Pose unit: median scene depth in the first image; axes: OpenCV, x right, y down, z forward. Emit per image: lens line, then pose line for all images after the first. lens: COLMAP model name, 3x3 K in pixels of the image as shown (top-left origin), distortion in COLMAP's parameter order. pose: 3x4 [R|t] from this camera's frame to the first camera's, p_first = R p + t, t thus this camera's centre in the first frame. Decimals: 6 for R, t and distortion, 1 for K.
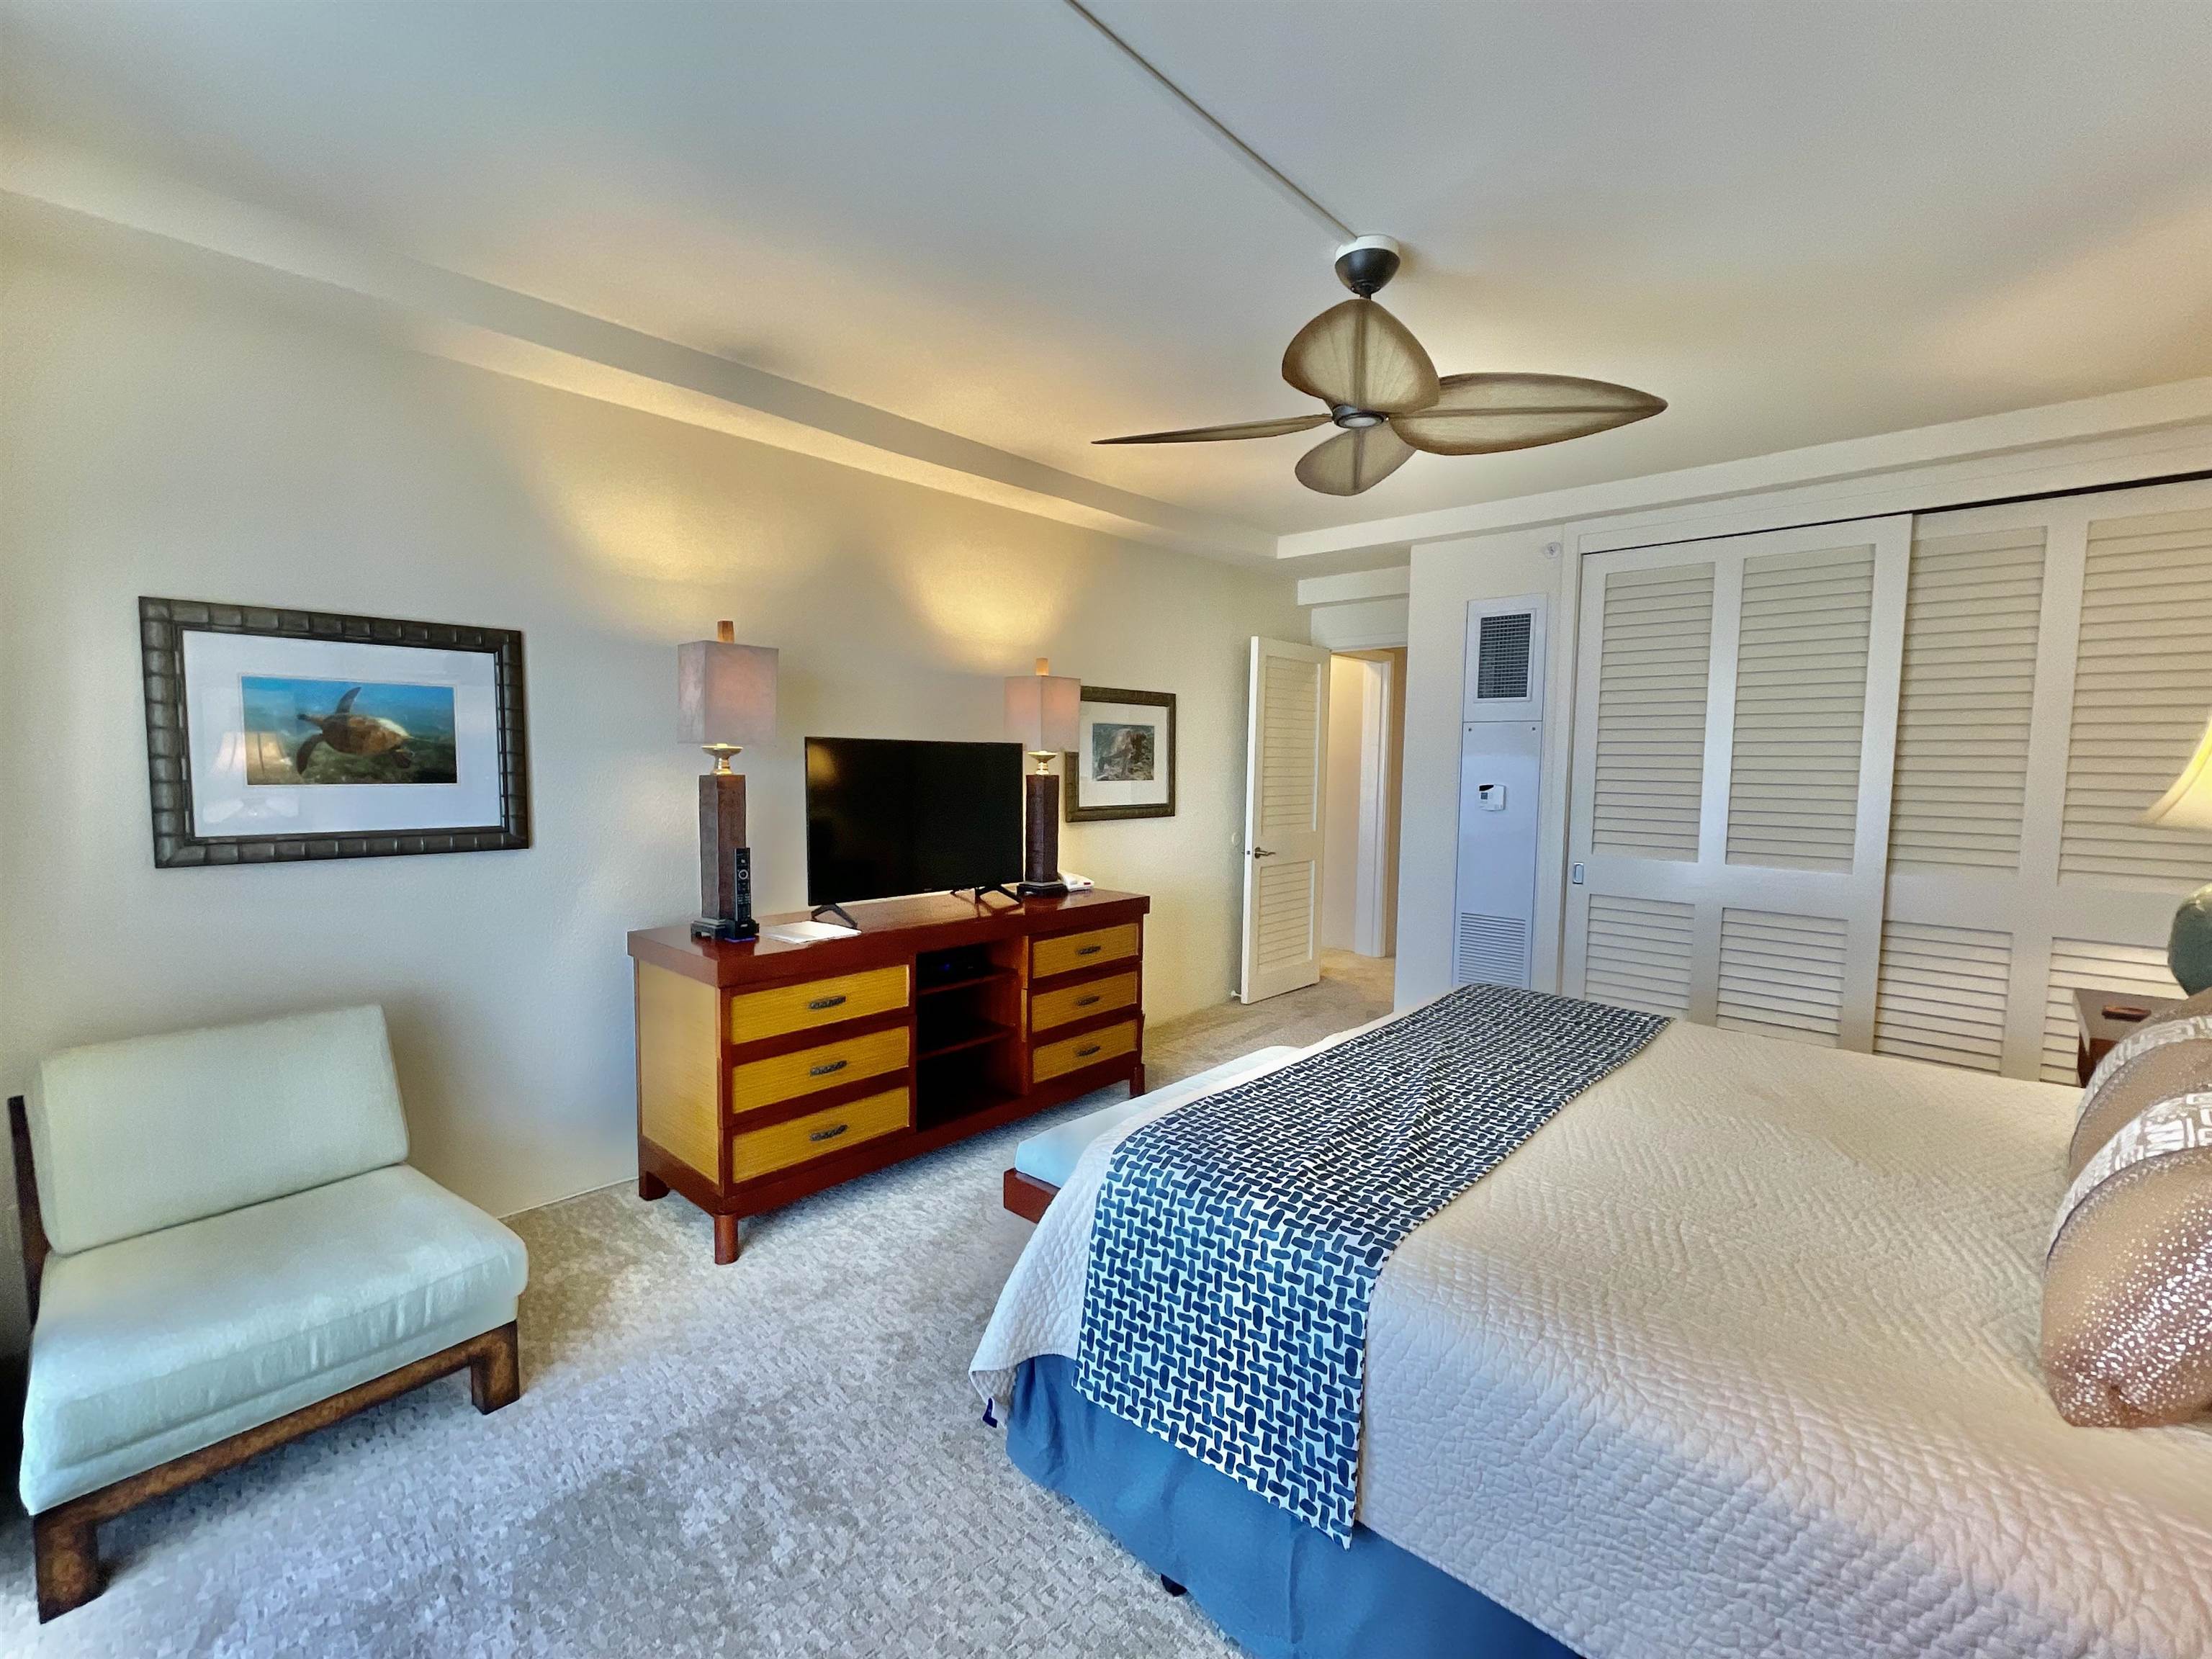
lens RADIAL K [[945.2, 0, 1087.0], [0, 945.2, 829.9], [0, 0, 1]] dist [0.000624, -0.001766]
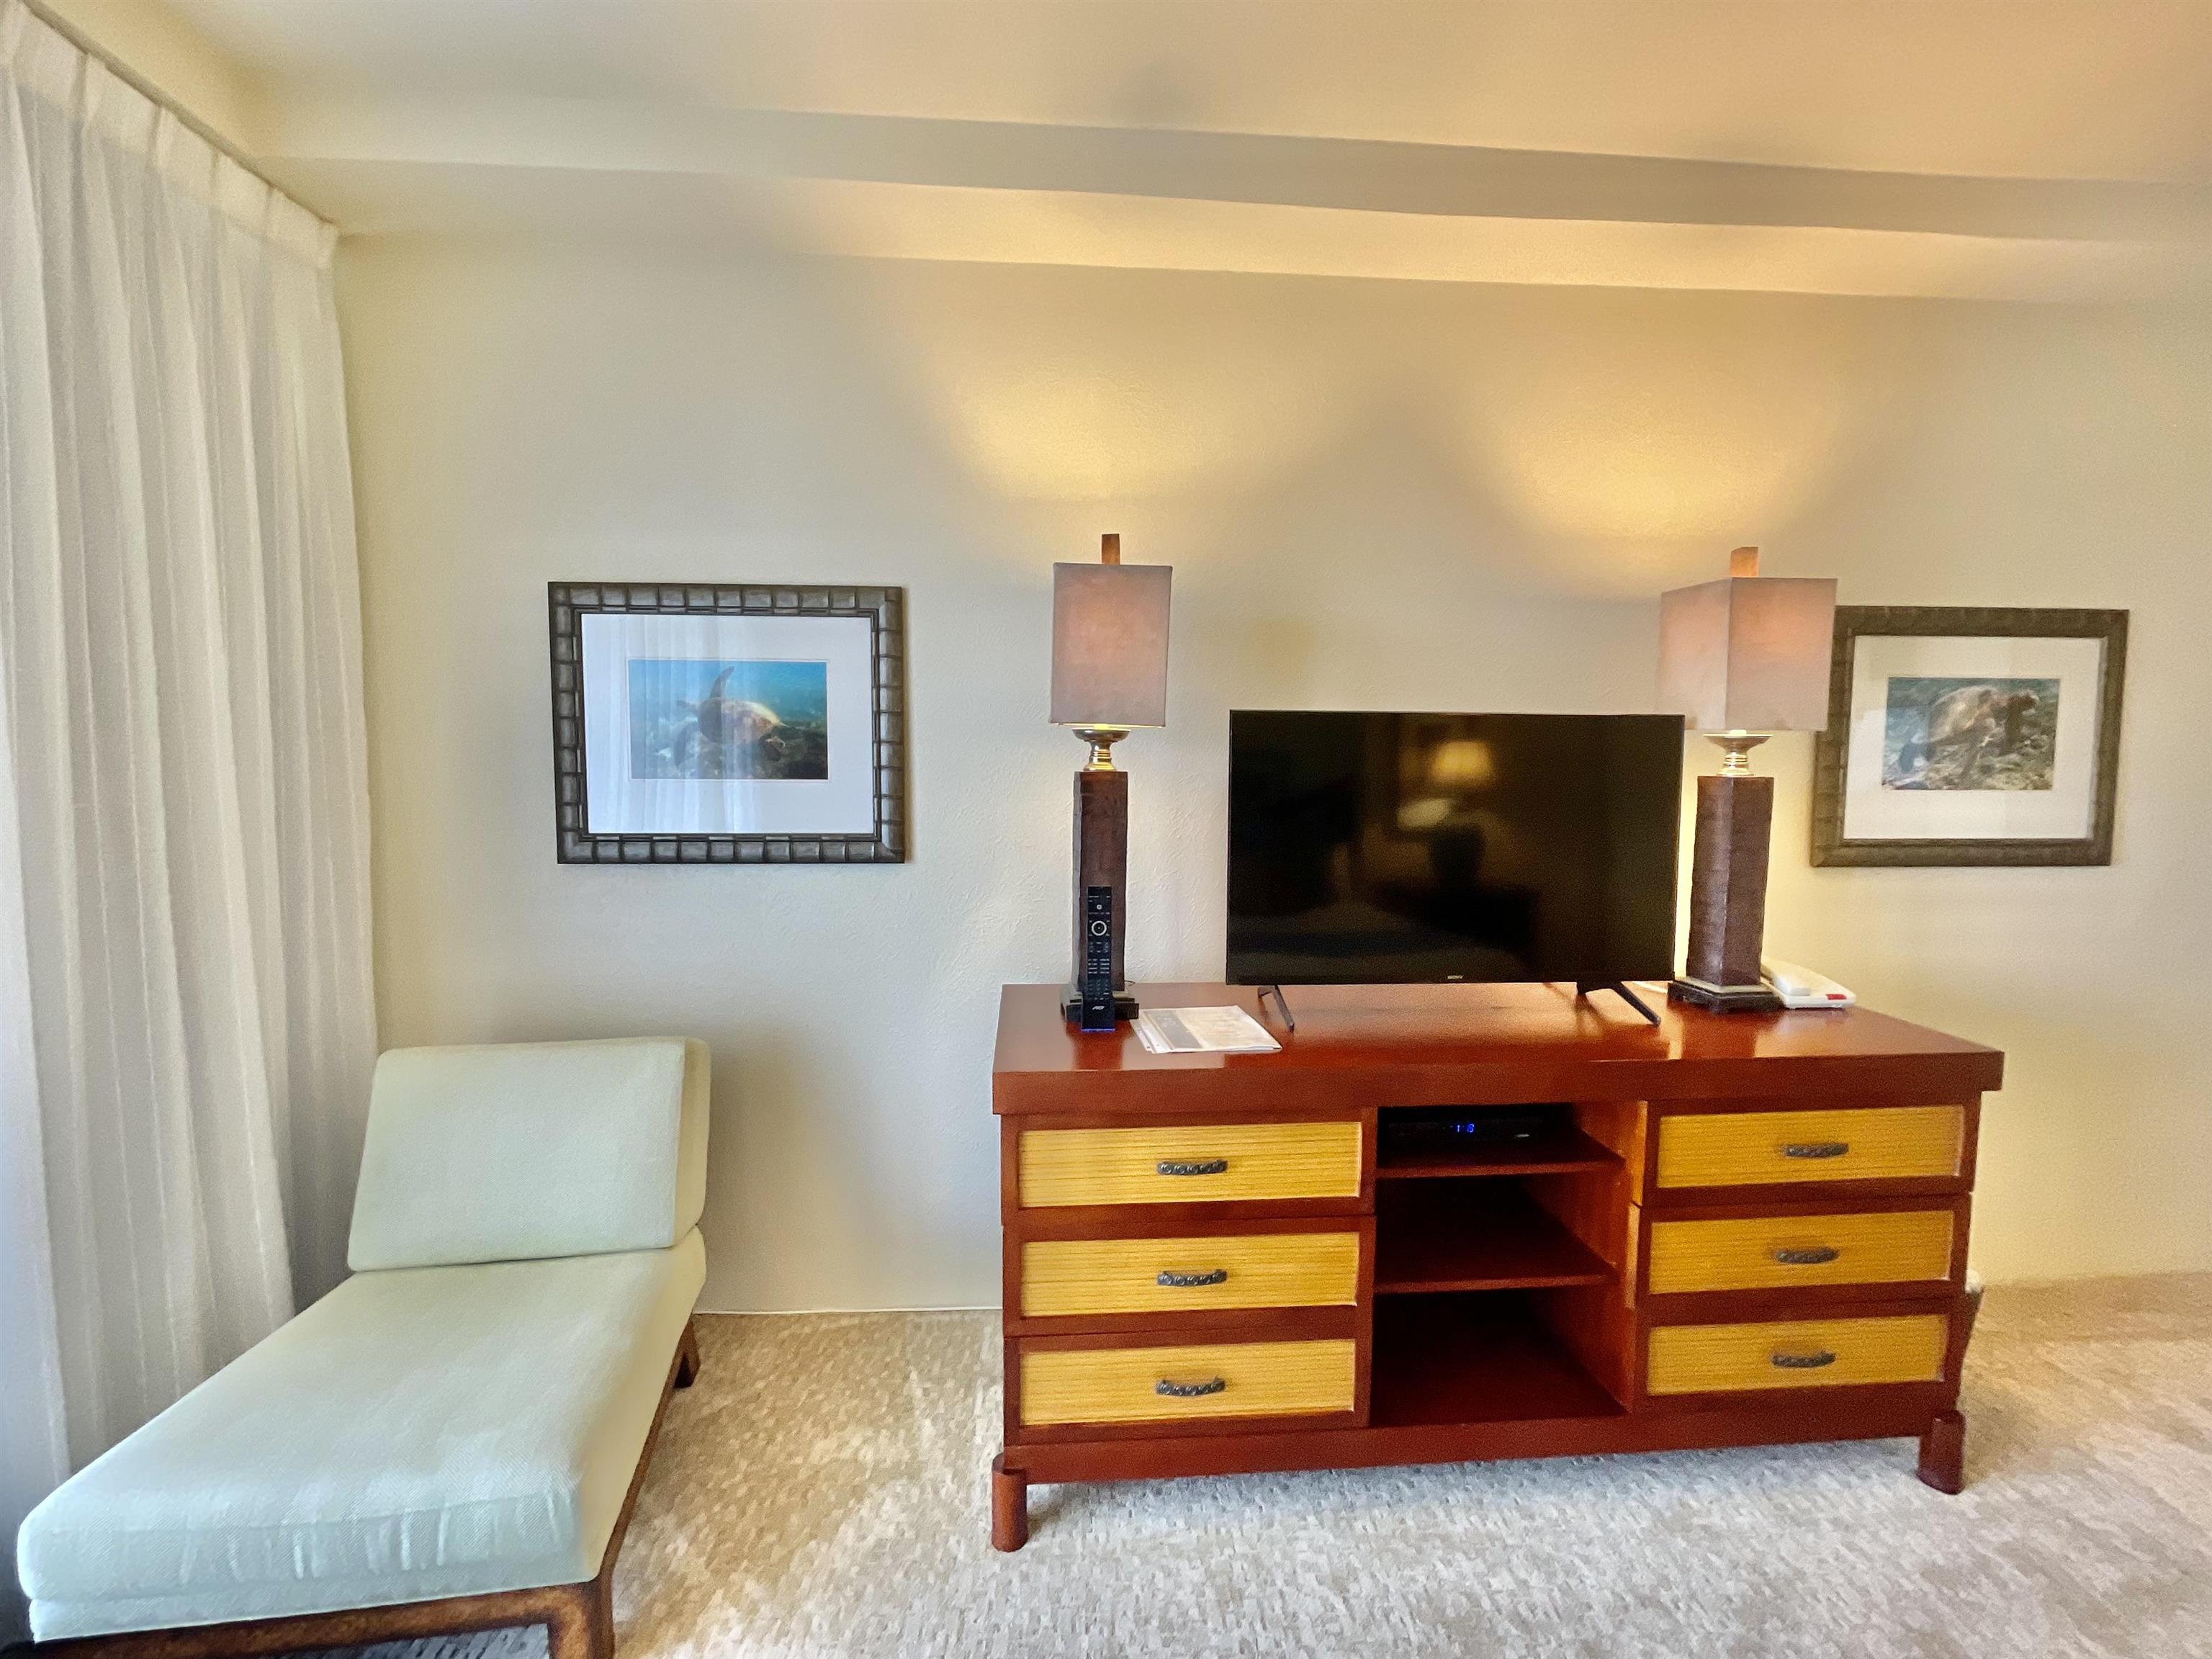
lens RADIAL K [[945.2, 0, 1121.8], [0, 945.2, 830.2], [0, 0, 1]] dist [0.000624, -0.001766]
pose [[0.742106, 0.046743, -0.668651, 0.063972], [-0.047200, 0.998733, 0.017432, -0.027856], [0.668619, 0.018624, 0.743372, 0.493156]]
